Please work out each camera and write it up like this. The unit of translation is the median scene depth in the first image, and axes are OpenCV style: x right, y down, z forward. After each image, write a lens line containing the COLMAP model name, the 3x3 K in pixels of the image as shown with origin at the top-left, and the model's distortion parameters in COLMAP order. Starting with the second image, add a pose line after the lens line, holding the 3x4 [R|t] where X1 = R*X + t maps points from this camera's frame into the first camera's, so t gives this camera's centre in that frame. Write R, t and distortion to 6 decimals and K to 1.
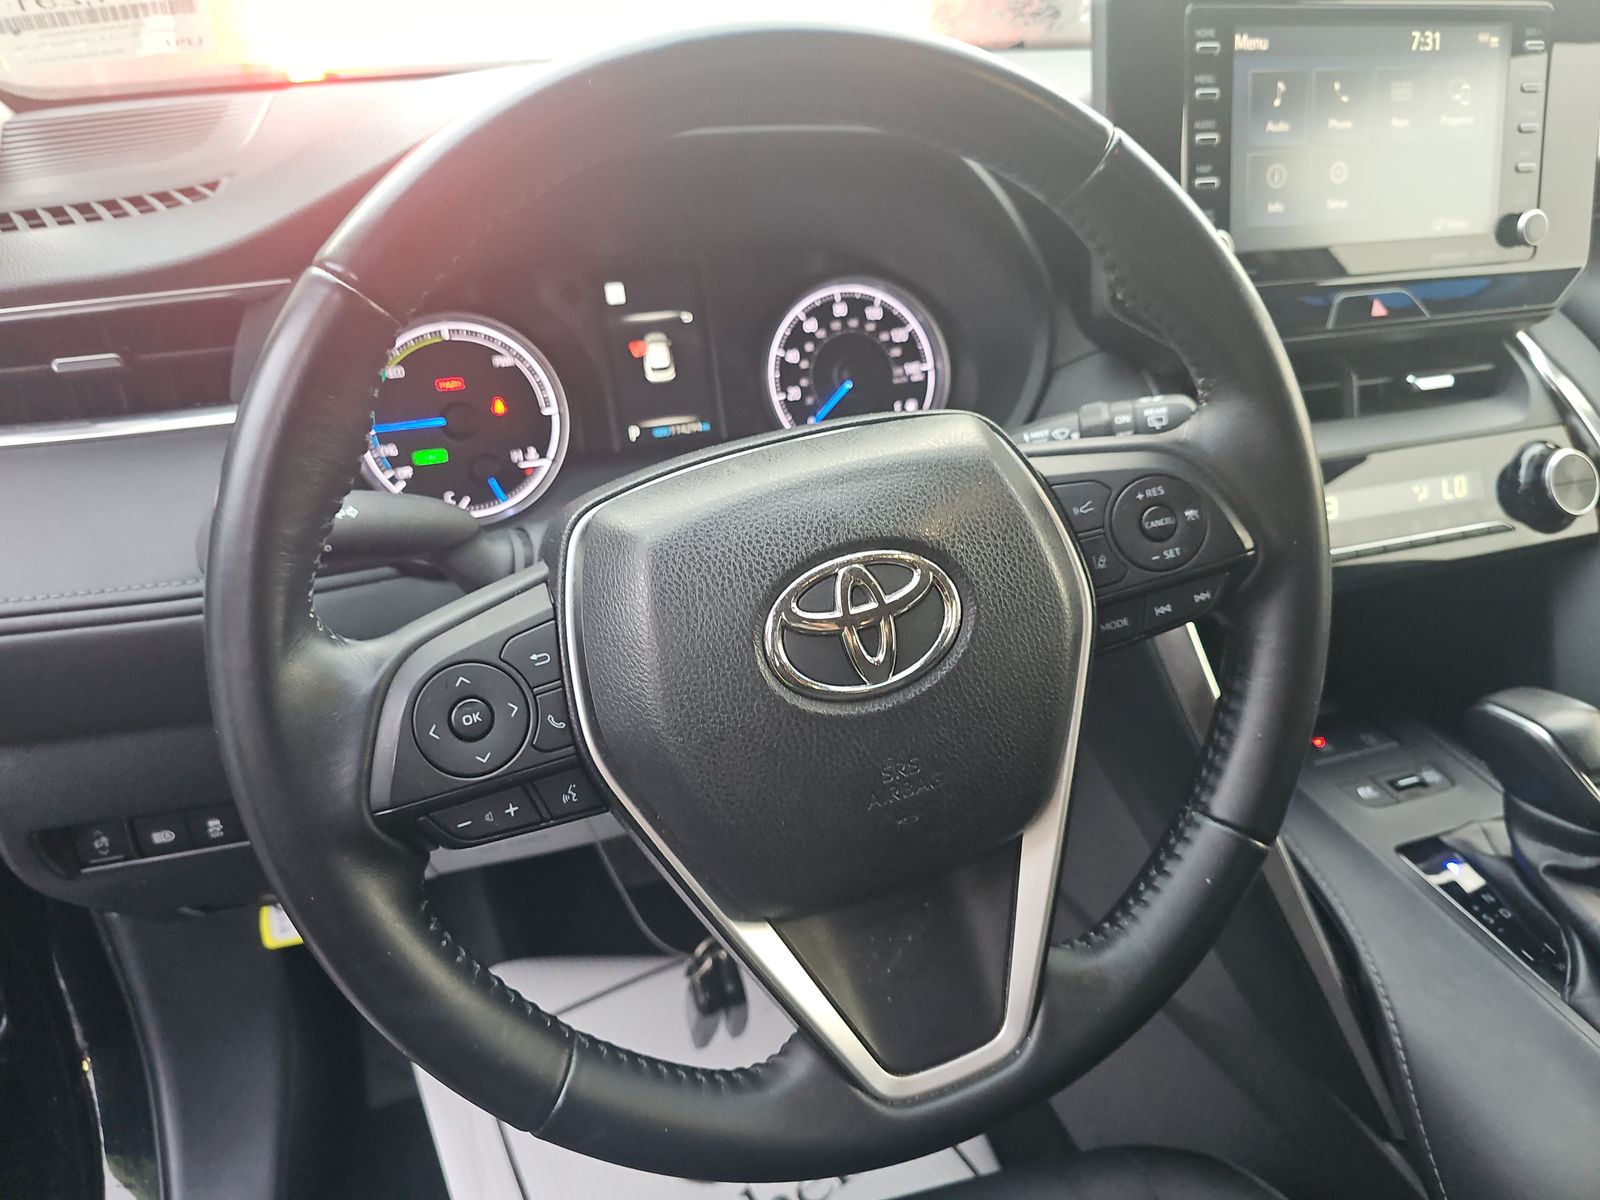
lens RADIAL K [[1070.1, 0, 796.7], [0, 1070.1, 587.0], [0, 0, 1]] dist [0.003075, -0.008399]
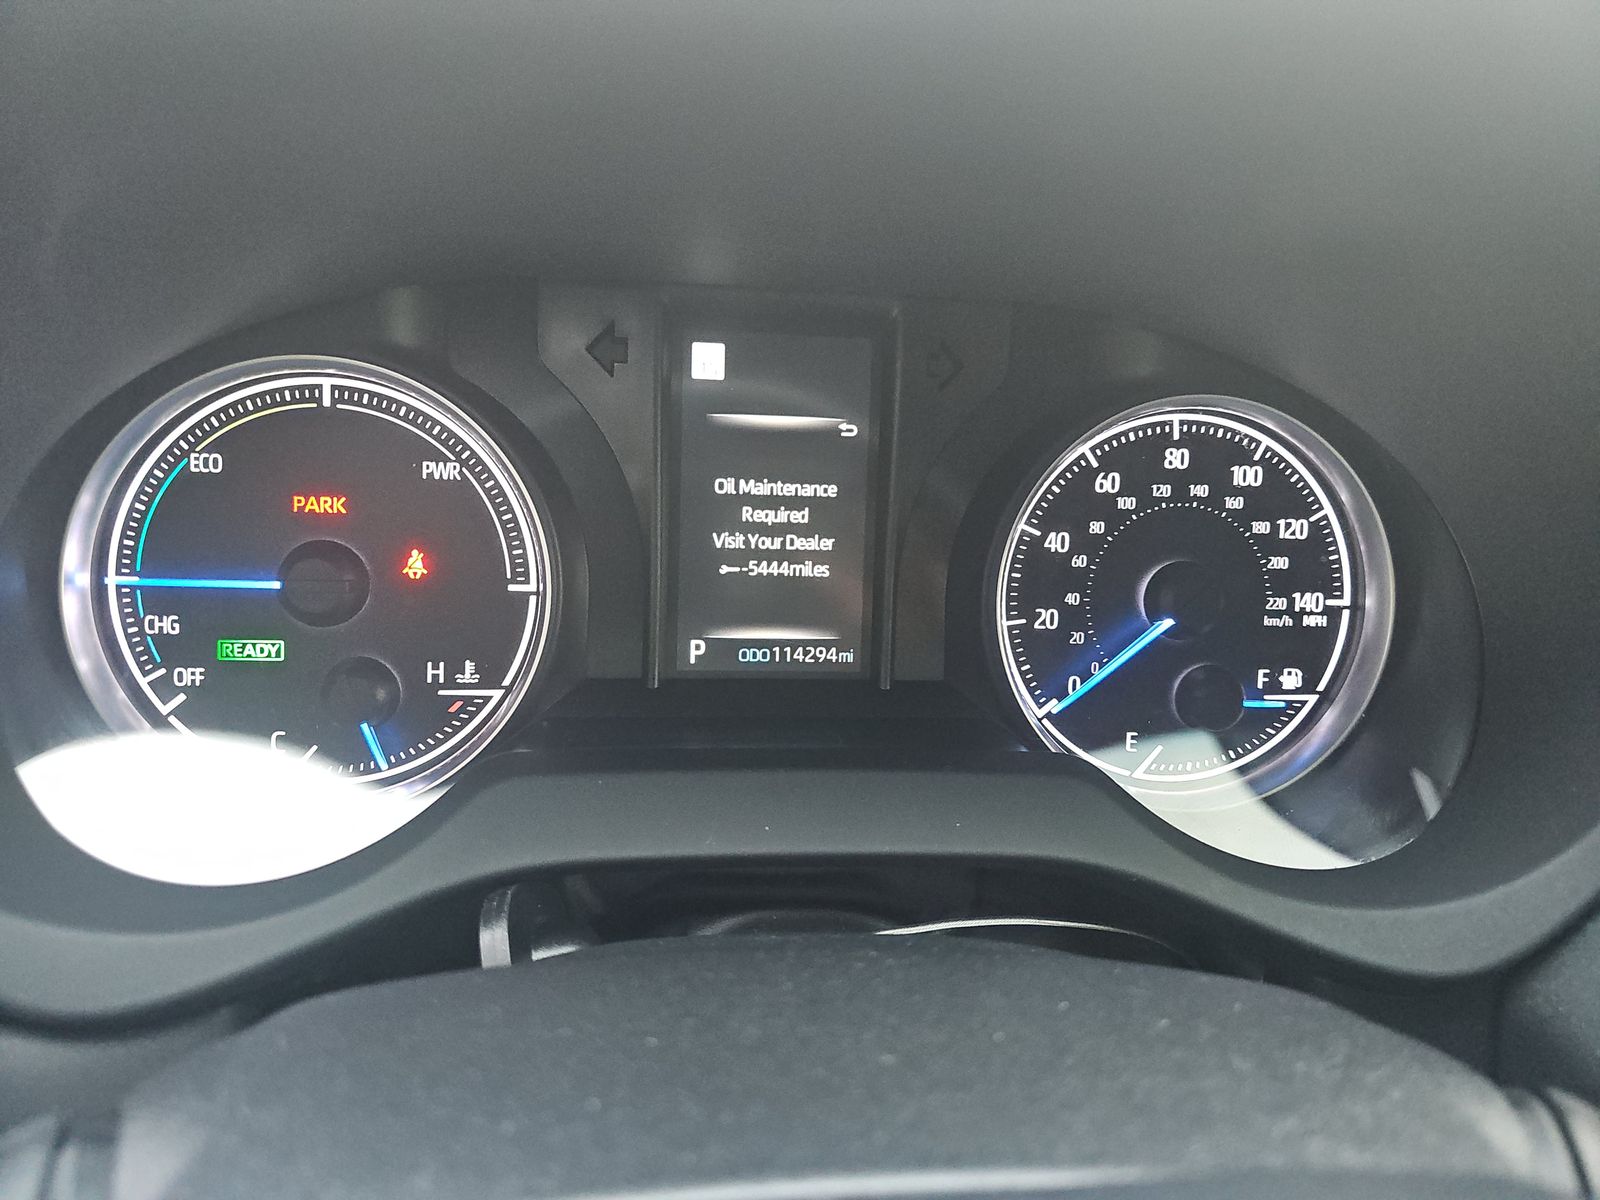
lens RADIAL K [[1070.1, 0, 796.7], [0, 1070.1, 587.0], [0, 0, 1]] dist [0.003075, -0.008399]
pose [[0.973218, 0.170852, -0.153807, -0.043072], [-0.177467, 0.983661, -0.030258, -0.176884], [0.146125, 0.056744, 0.987637, 0.571788]]
